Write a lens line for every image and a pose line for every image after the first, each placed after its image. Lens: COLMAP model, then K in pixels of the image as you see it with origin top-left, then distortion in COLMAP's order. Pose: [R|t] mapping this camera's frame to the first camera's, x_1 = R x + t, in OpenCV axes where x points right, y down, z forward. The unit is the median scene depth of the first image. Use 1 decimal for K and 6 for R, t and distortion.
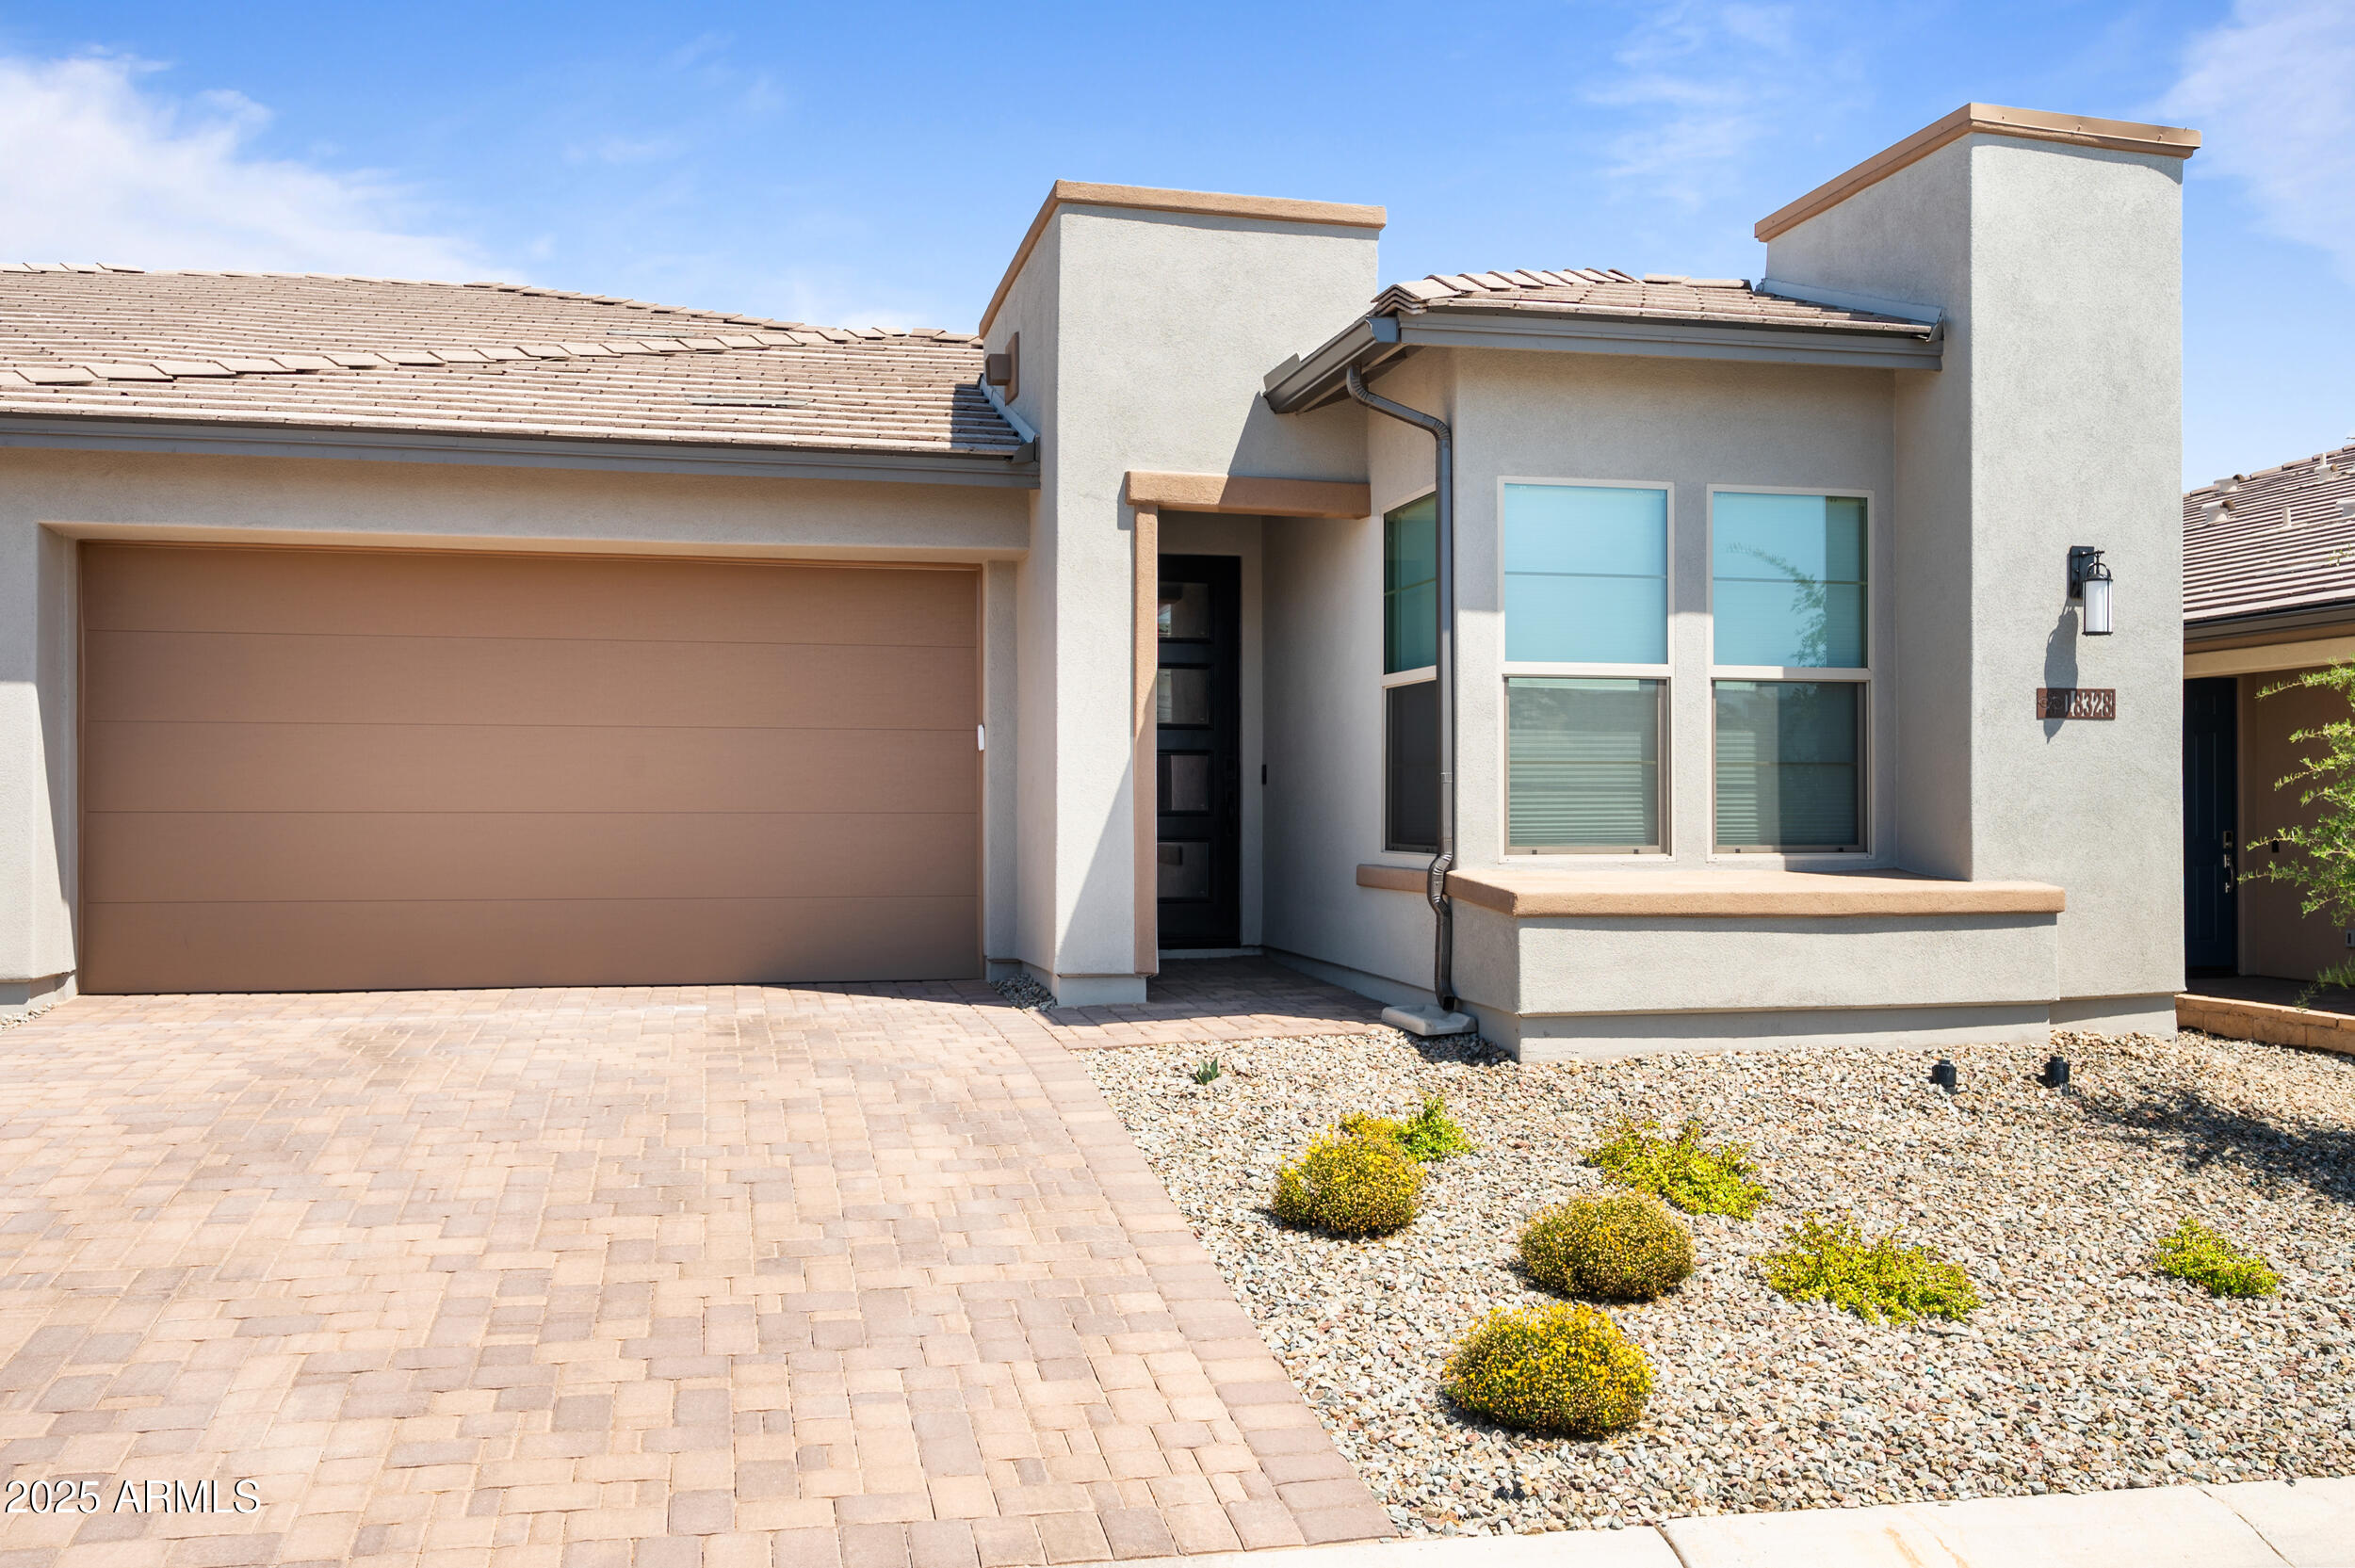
lens RADIAL K [[1991.4, 0, 1176.1], [0, 1991.4, 786.7], [0, 0, 1]] dist [-0.011024, 0.013619]
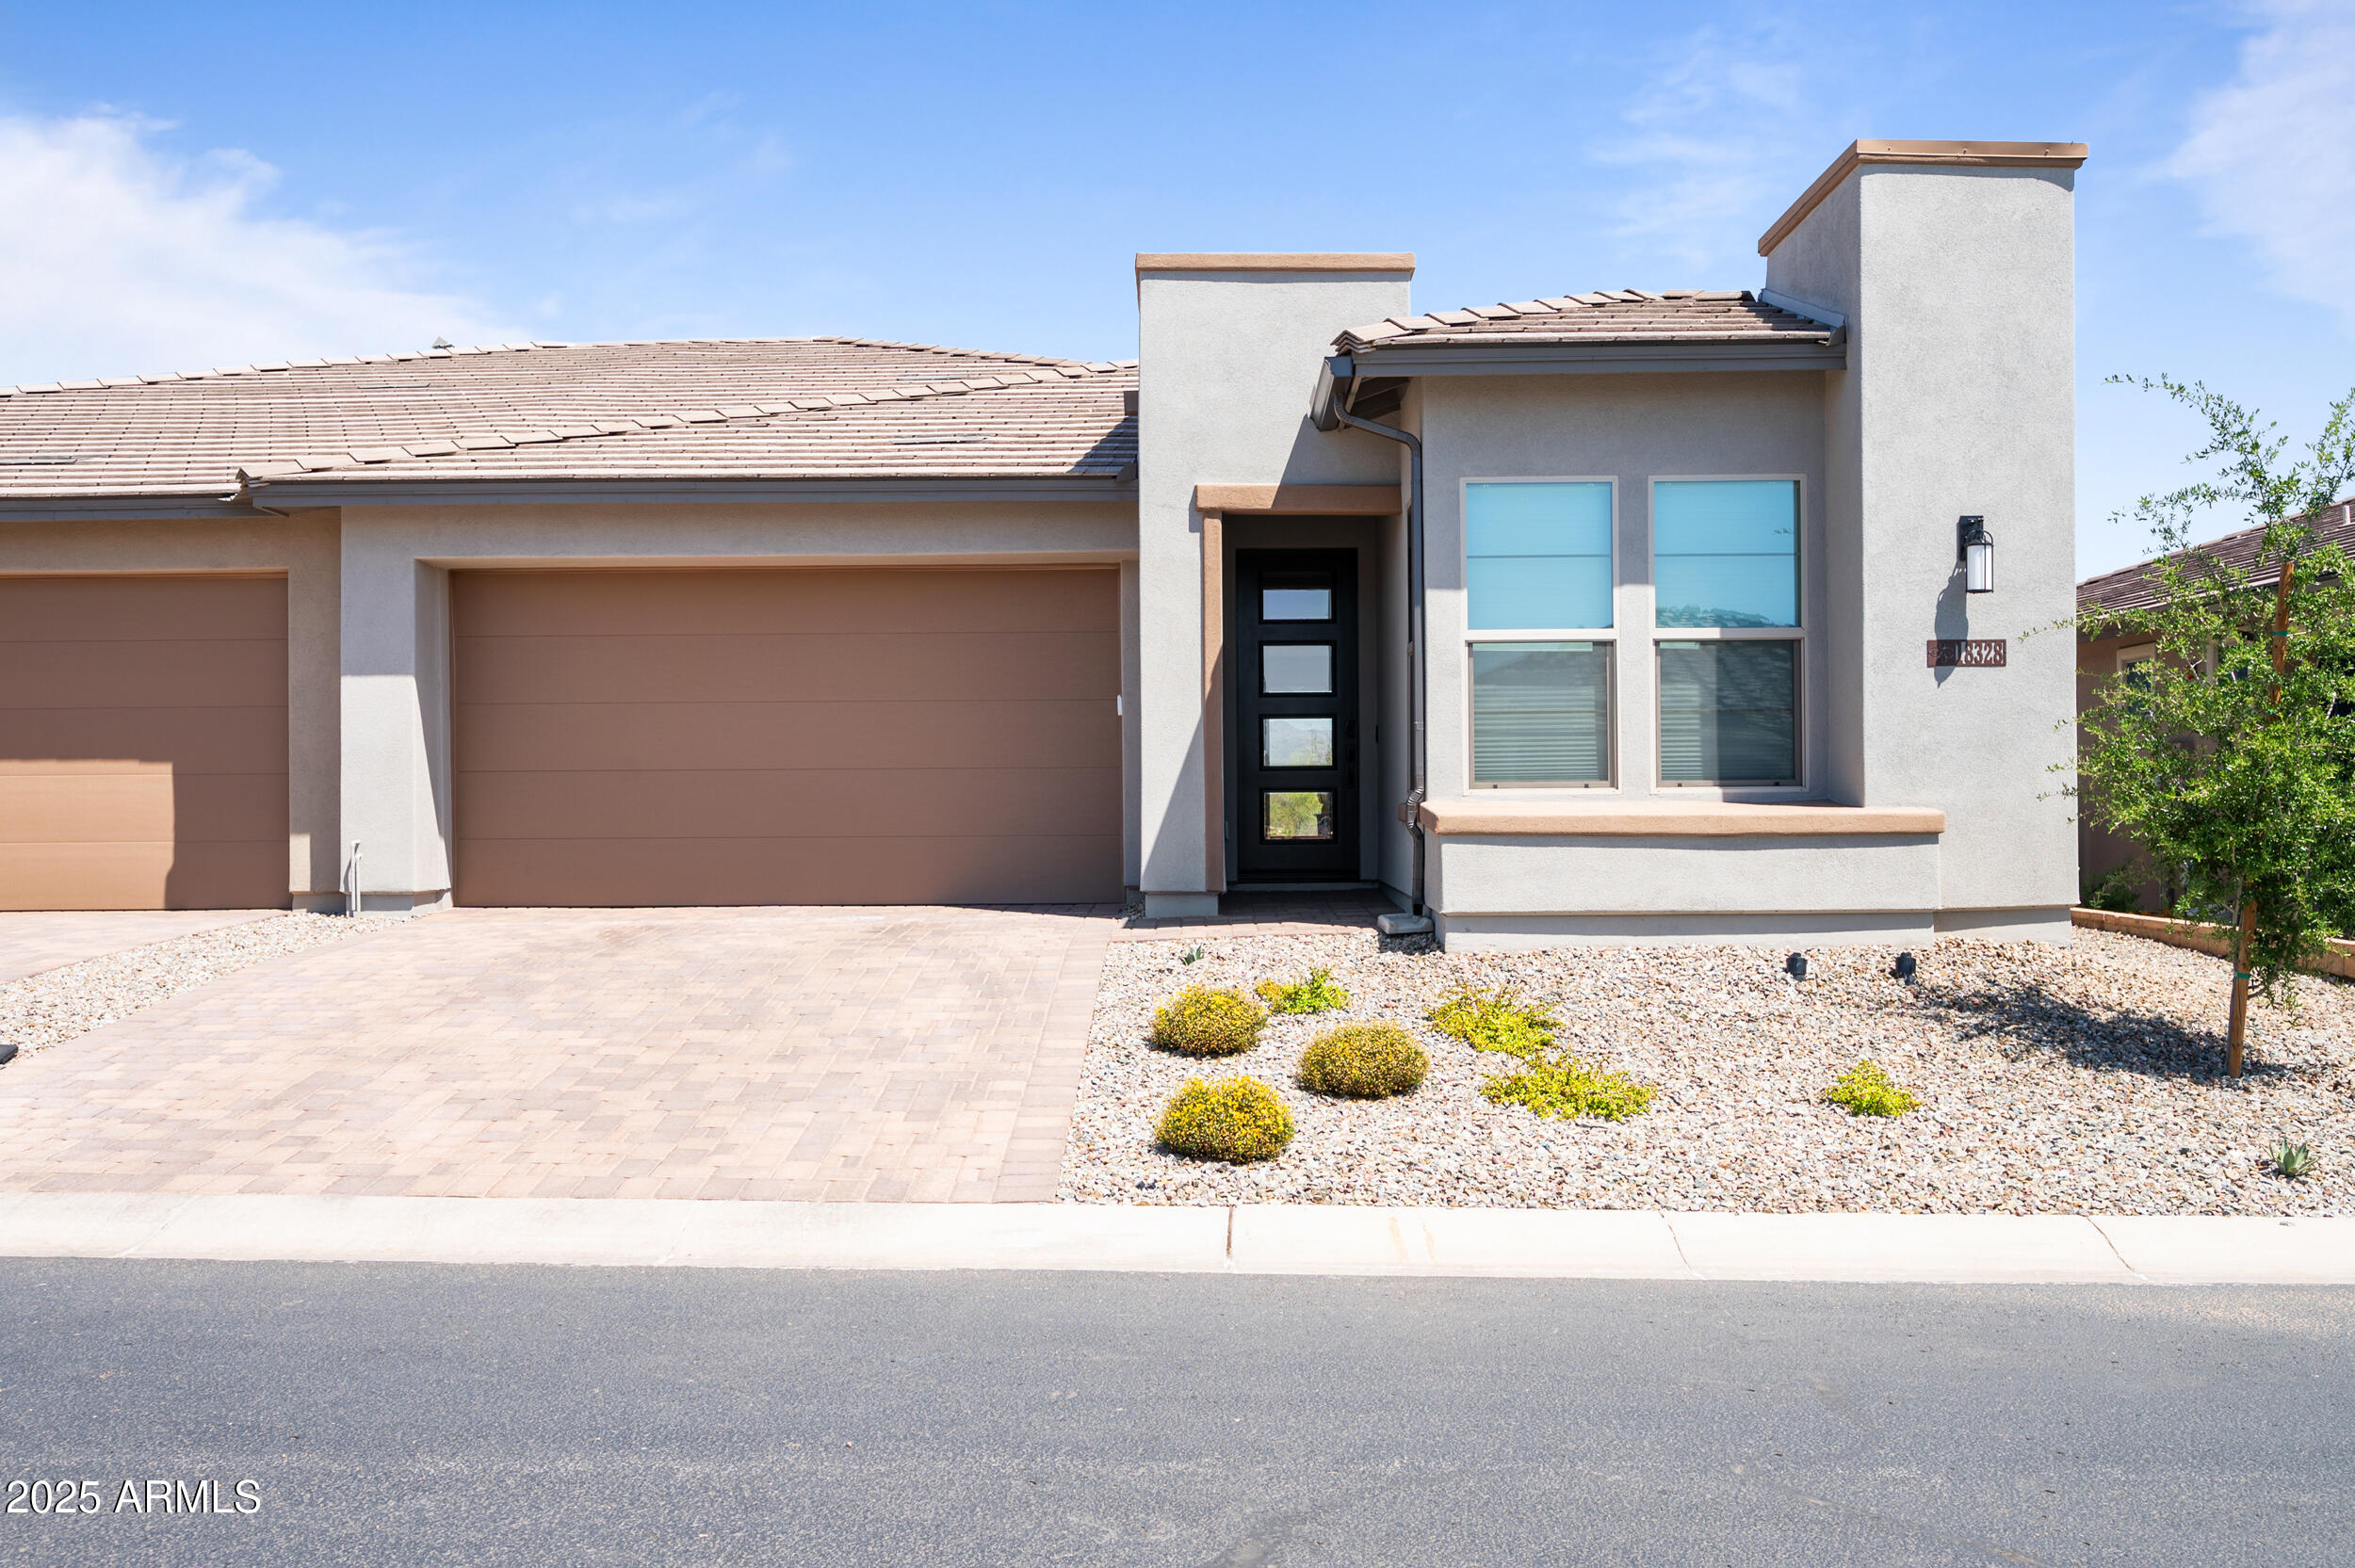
lens RADIAL K [[1991.4, 0, 1178.7], [0, 1991.4, 787.2], [0, 0, 1]] dist [-0.011024, 0.013619]
pose [[0.971893, -0.009153, -0.235245, 0.273355], [0.010254, 0.999941, 0.003457, 0.026629], [0.235200, -0.005772, 0.971930, -0.219760]]
